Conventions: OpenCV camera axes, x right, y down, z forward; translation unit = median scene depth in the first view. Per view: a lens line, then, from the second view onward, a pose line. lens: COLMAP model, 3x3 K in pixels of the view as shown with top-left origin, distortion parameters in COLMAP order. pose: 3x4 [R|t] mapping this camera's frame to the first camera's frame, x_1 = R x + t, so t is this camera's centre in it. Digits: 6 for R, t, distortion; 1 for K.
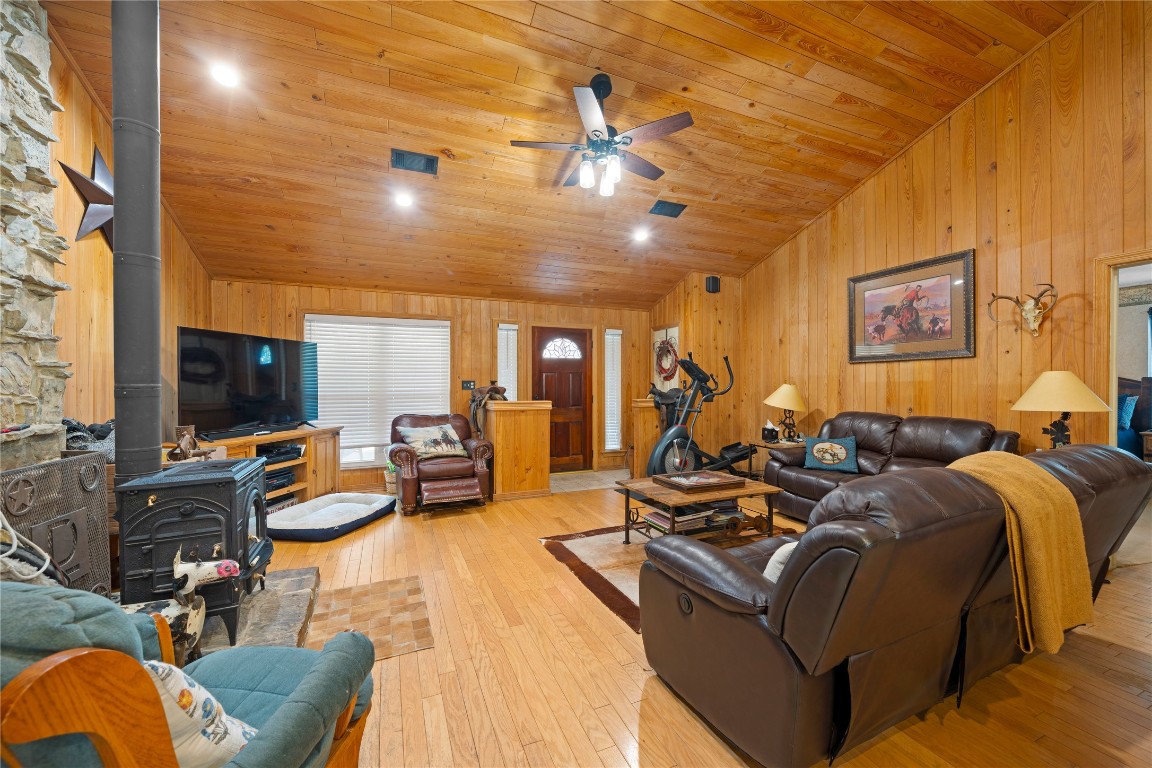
lens RADIAL K [[444.3, 0, 580.1], [0, 444.3, 383.6], [0, 0, 1]] dist [0.001952, 0.000023]
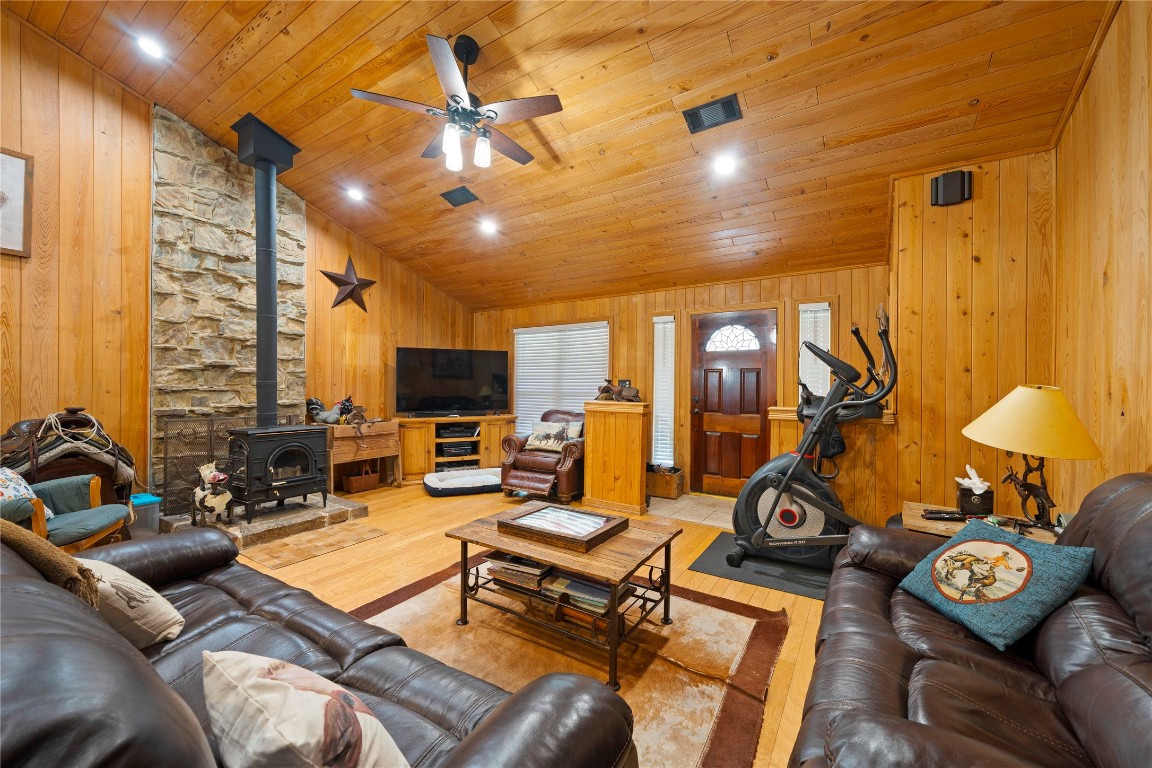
lens RADIAL K [[444.3, 0, 580.2], [0, 444.3, 384.4], [0, 0, 1]] dist [0.001952, 0.000023]
pose [[0.551716, 0.006732, -0.834005, 0.676547], [-0.005967, 0.999974, 0.004125, -0.000115], [0.834011, 0.002700, 0.551741, 0.511834]]
